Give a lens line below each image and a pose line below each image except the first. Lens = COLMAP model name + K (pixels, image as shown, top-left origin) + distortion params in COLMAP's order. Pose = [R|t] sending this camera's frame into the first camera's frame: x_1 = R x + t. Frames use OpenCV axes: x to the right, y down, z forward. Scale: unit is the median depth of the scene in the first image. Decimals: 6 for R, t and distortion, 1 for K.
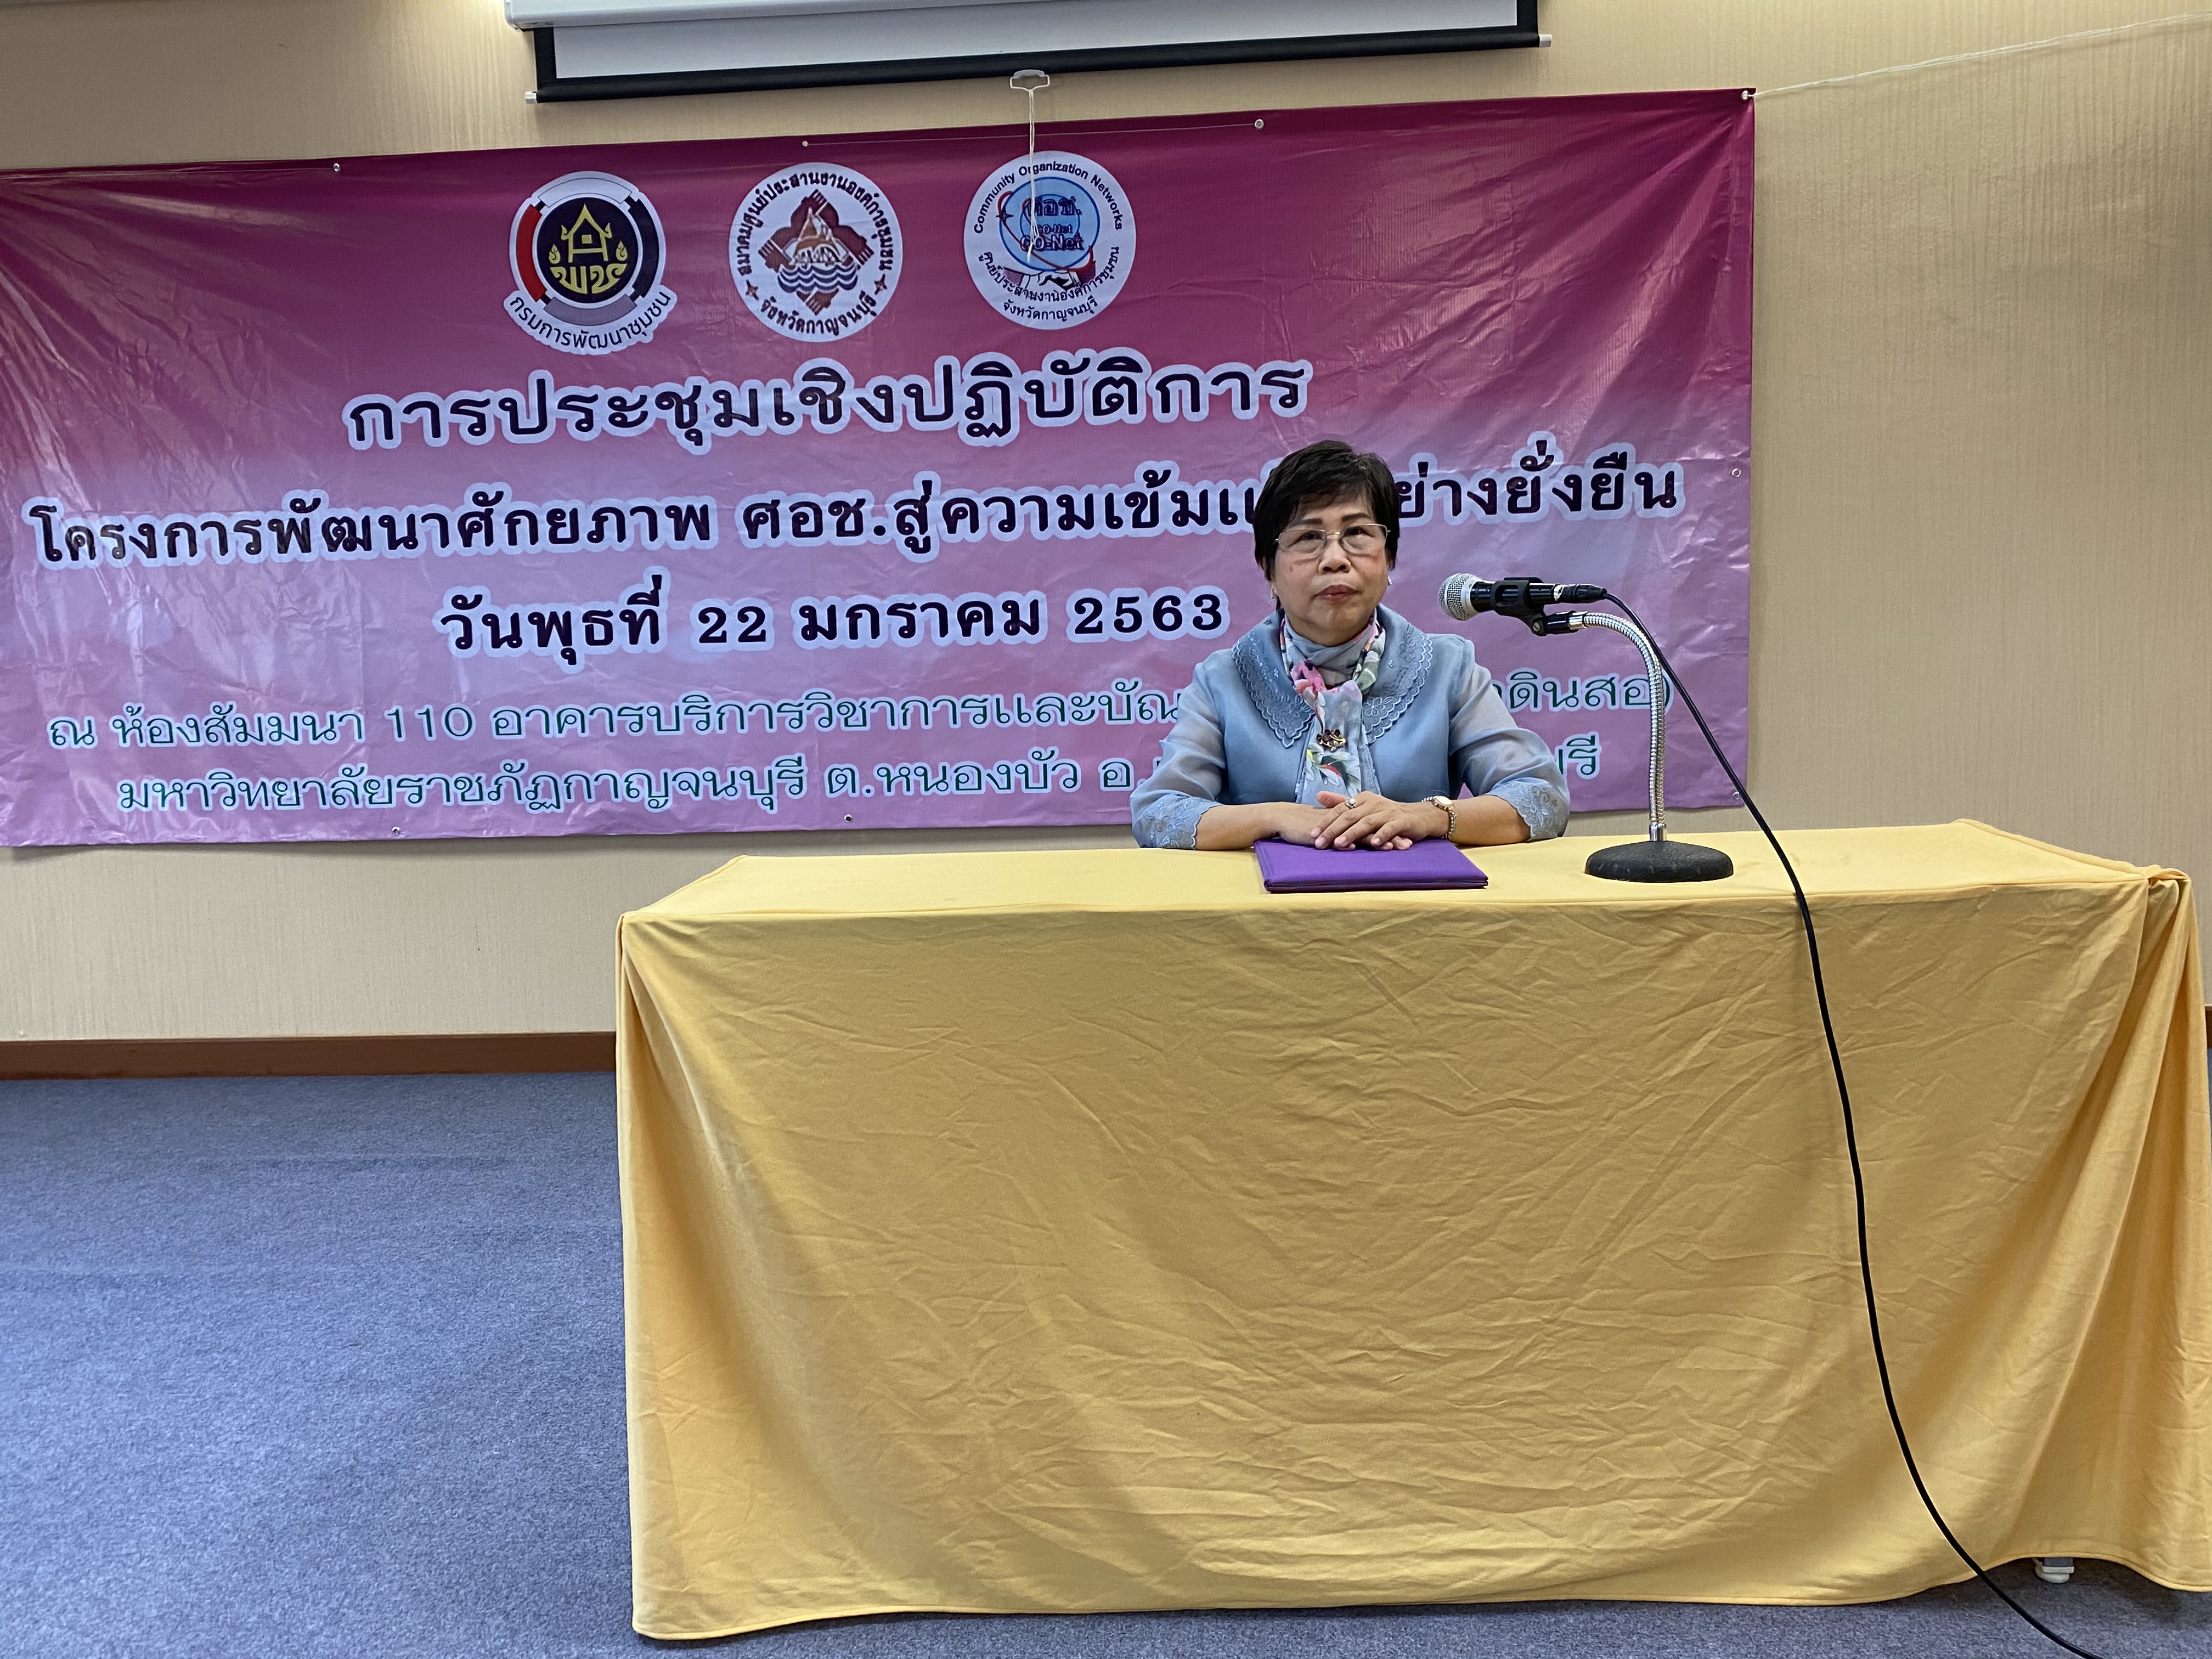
lens RADIAL K [[1820.8, 0, 1114.3], [0, 1820.8, 834.8], [0, 0, 1]] dist [0.067395, -0.103469]
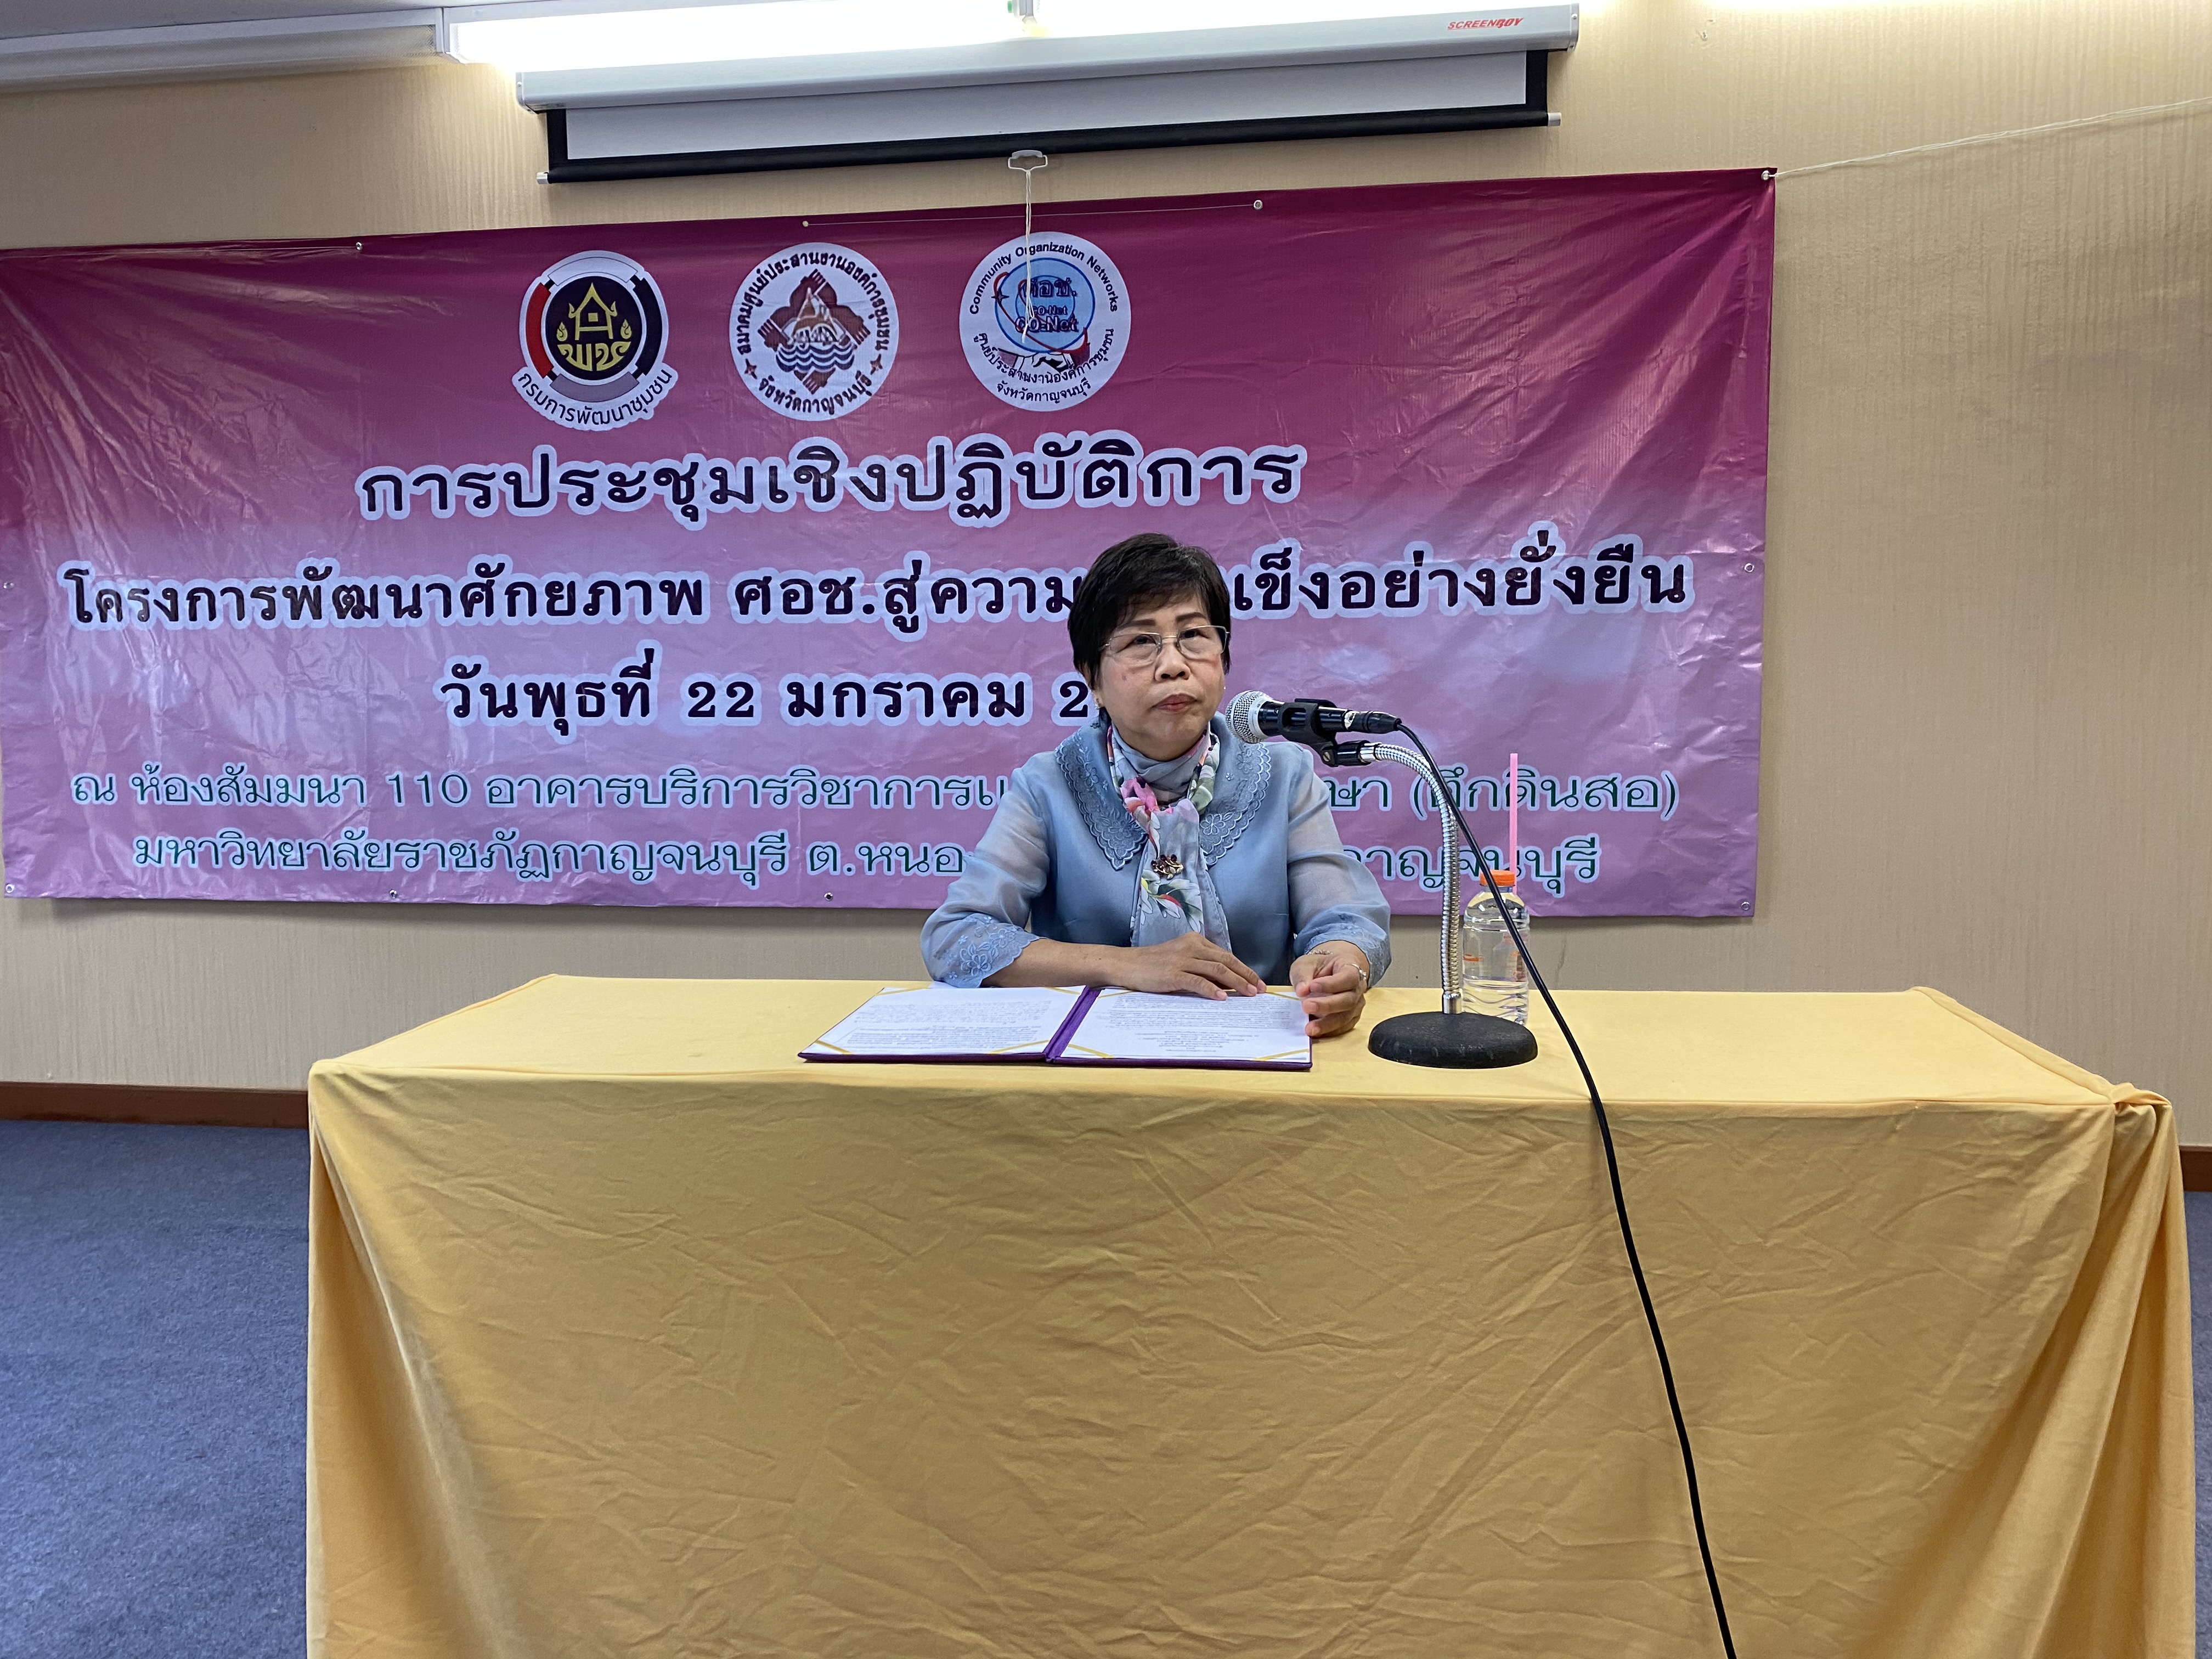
lens RADIAL K [[1683.8, 0, 1115.7], [0, 1683.8, 819.5], [0, 0, 1]] dist [0.068361, -0.094669]
pose [[0.996535, 0.029552, -0.077744, 0.081528], [-0.032064, 0.998997, -0.031267, -0.028054], [0.076742, 0.033652, 0.996483, 0.099491]]
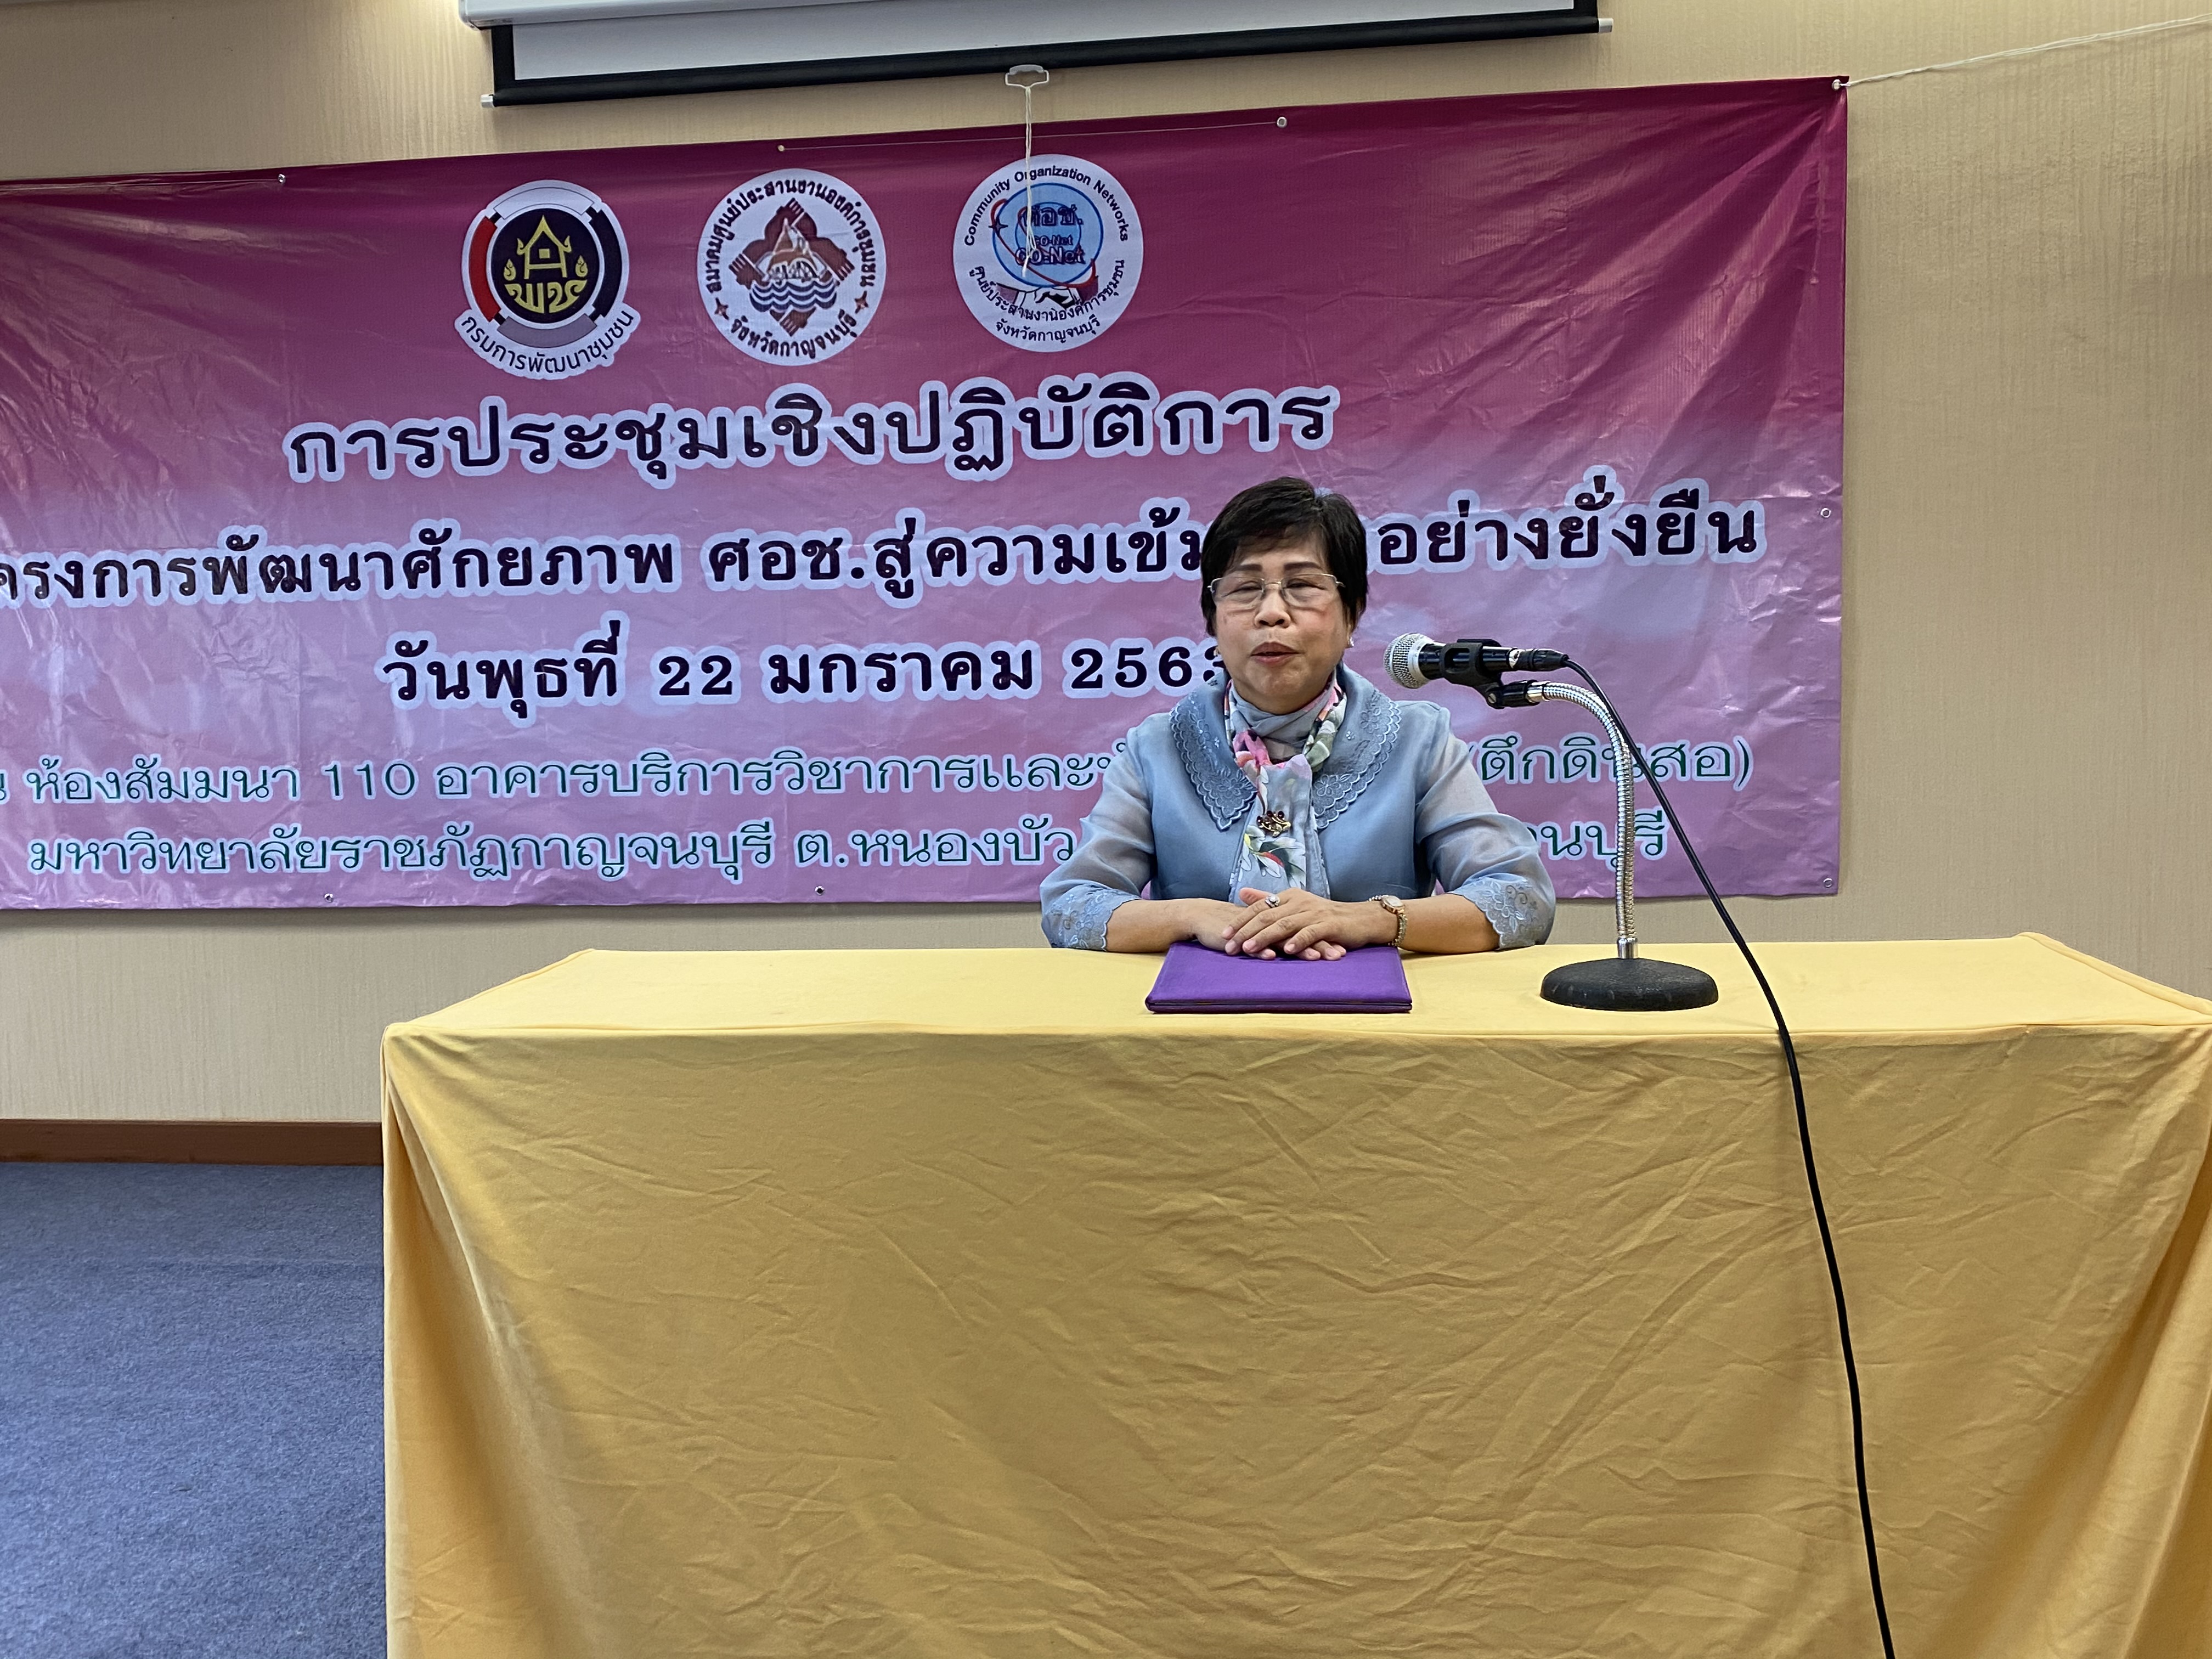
lens RADIAL K [[1960.3, 0, 1106.0], [0, 1960.3, 829.5], [0, 0, 1]] dist [0.085614, -0.137275]
pose [[0.997963, 0.013747, -0.062296, 0.056955], [-0.015786, 0.999352, -0.032348, -0.011011], [0.061811, 0.033266, 0.997533, 0.045588]]
